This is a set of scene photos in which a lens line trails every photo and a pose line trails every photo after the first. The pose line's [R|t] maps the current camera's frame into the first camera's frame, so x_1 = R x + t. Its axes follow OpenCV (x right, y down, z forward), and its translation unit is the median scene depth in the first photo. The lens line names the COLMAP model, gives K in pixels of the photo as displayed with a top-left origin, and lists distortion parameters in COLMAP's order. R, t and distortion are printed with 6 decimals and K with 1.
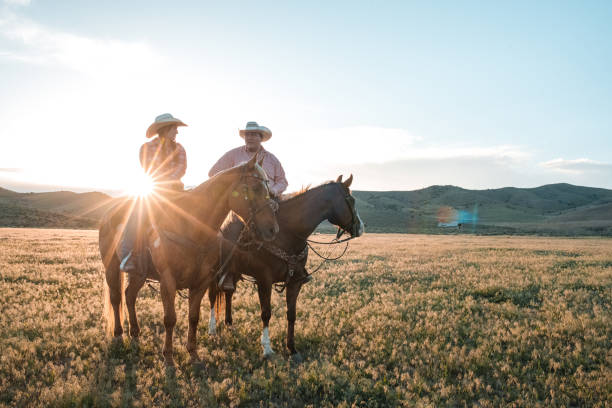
lens RADIAL K [[581.8, 0, 313.4], [0, 581.8, 204.2], [0, 0, 1]] dist [-0.008554, -0.006440]
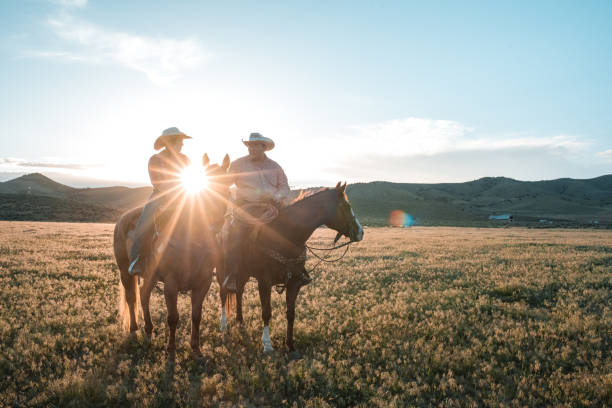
lens RADIAL K [[581.8, 0, 313.4], [0, 581.8, 204.2], [0, 0, 1]] dist [-0.008554, -0.006440]
pose [[0.996507, -0.005688, -0.083313, 0.086203], [0.006676, 0.999911, 0.011583, -0.021870], [0.083239, -0.012099, 0.996456, -0.050258]]
